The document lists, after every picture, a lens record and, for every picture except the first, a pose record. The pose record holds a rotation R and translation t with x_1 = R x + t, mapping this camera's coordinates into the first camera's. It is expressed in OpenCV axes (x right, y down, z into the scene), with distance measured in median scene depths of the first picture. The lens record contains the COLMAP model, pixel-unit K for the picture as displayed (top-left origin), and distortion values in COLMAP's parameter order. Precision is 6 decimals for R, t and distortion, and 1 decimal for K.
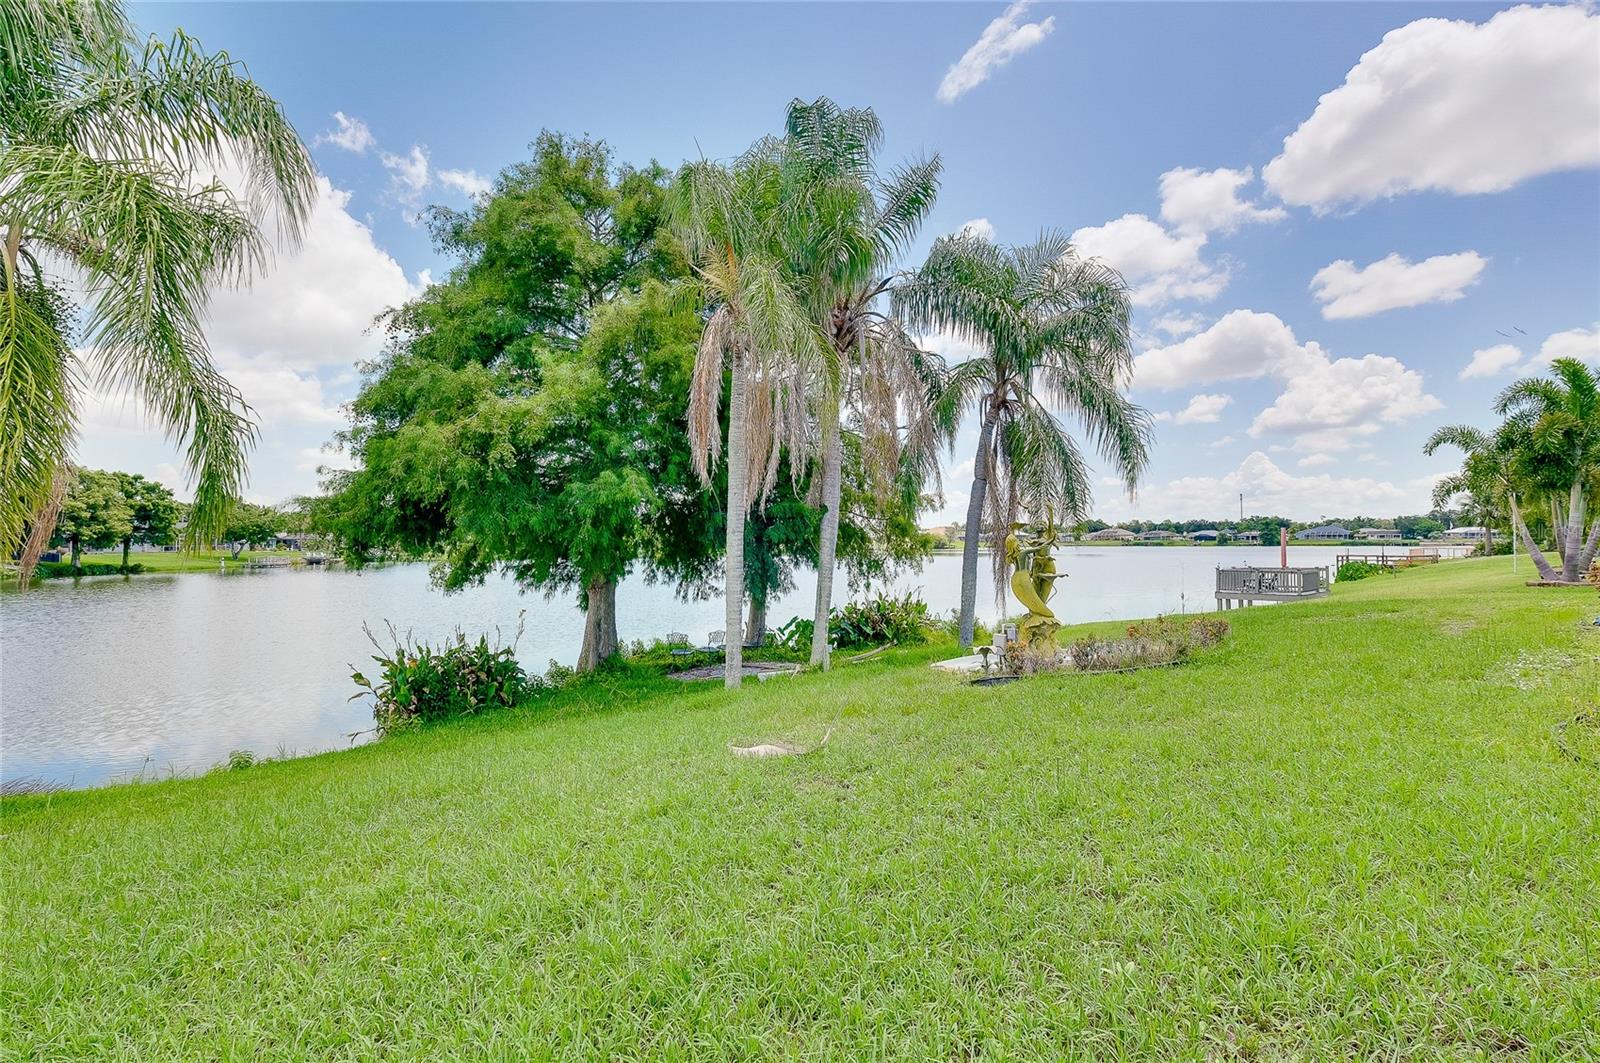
lens RADIAL K [[742.4, 0, 804.1], [0, 742.4, 528.9], [0, 0, 1]] dist [0.000196, -0.002036]
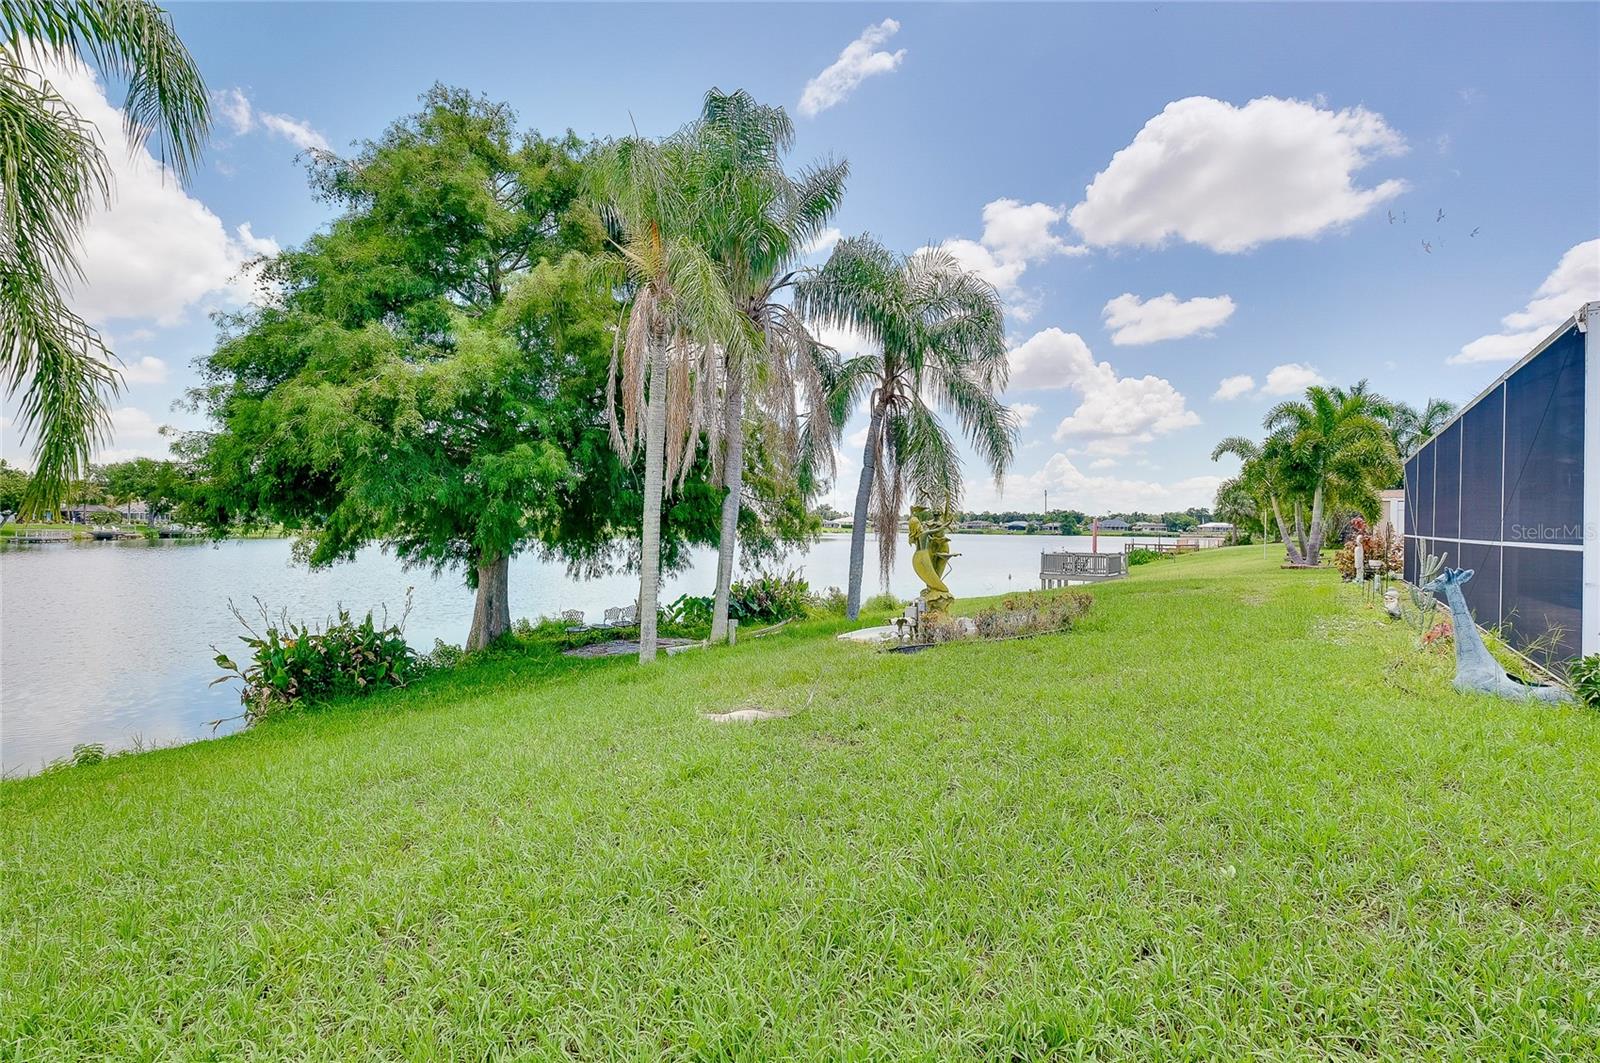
lens RADIAL K [[705.3, 0, 805.2], [0, 705.3, 529.0], [0, 0, 1]] dist [-0.003680, 0.000778]
pose [[0.978790, 0.016802, 0.204174, -0.060388], [-0.021153, 0.999593, 0.019146, 0.005723], [-0.203769, -0.023059, 0.978747, 0.008459]]
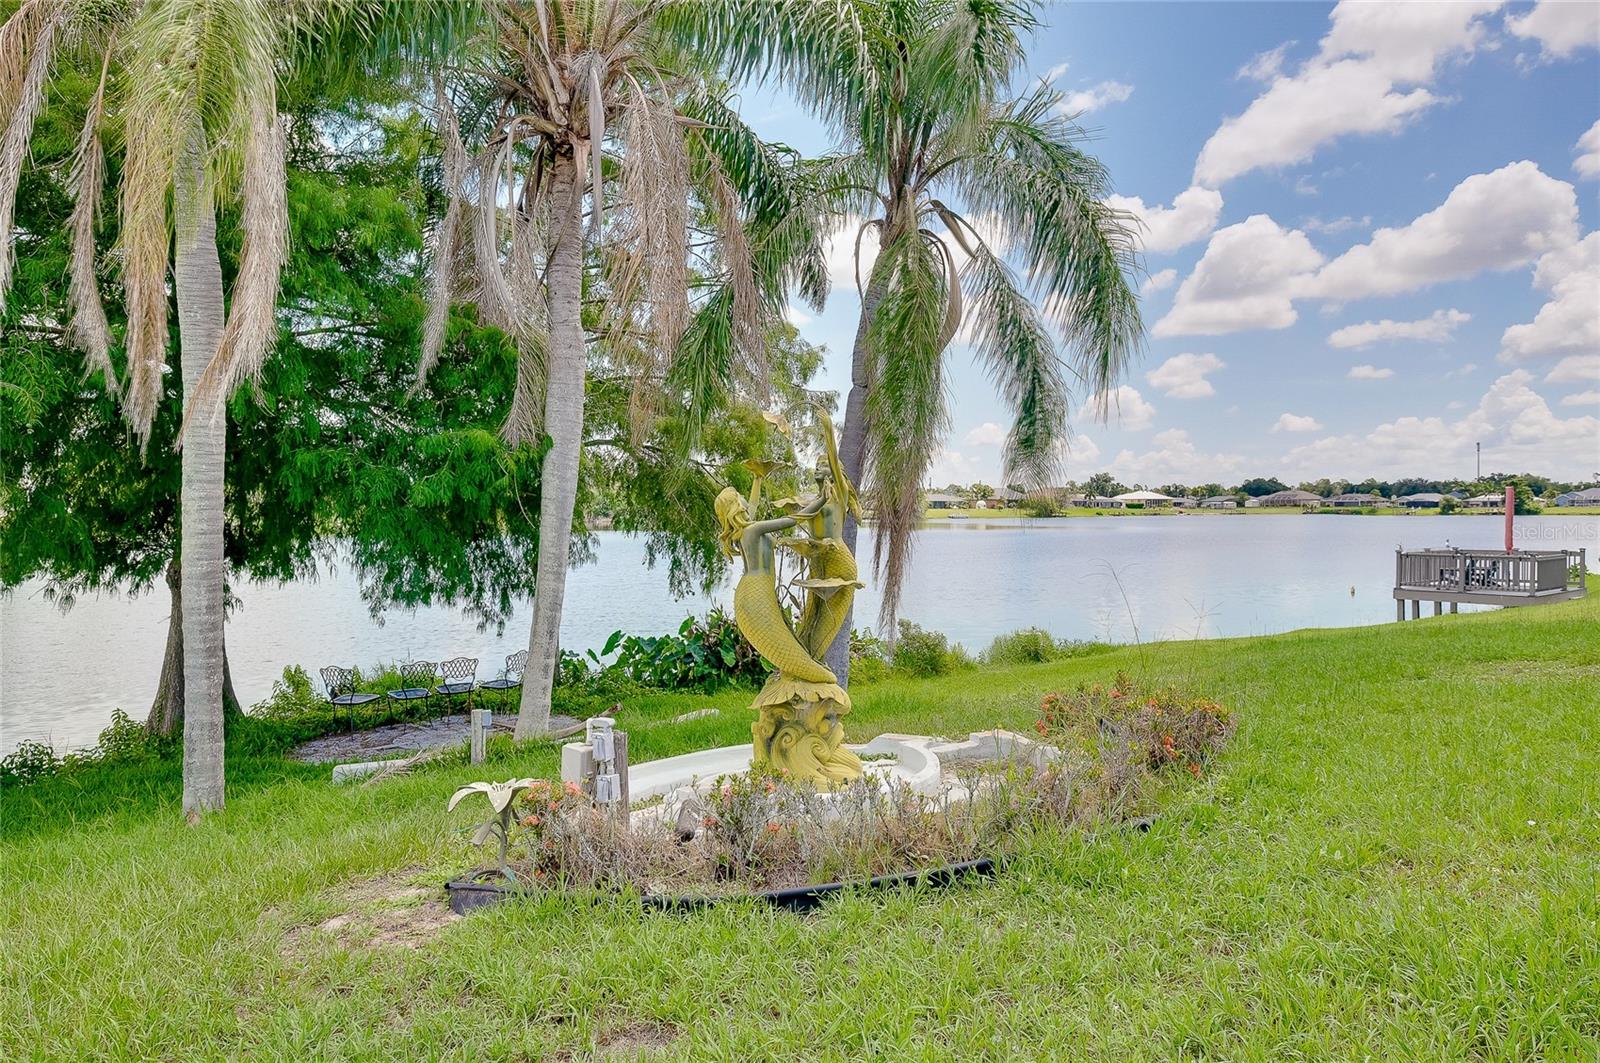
lens RADIAL K [[980.8, 0, 798.6], [0, 980.8, 525.8], [0, 0, 1]] dist [-0.008522, 0.000307]
pose [[0.997159, 0.005417, -0.075127, 0.237437], [-0.002667, 0.999325, 0.036649, 0.005660], [0.075275, -0.036344, 0.996500, 0.294439]]
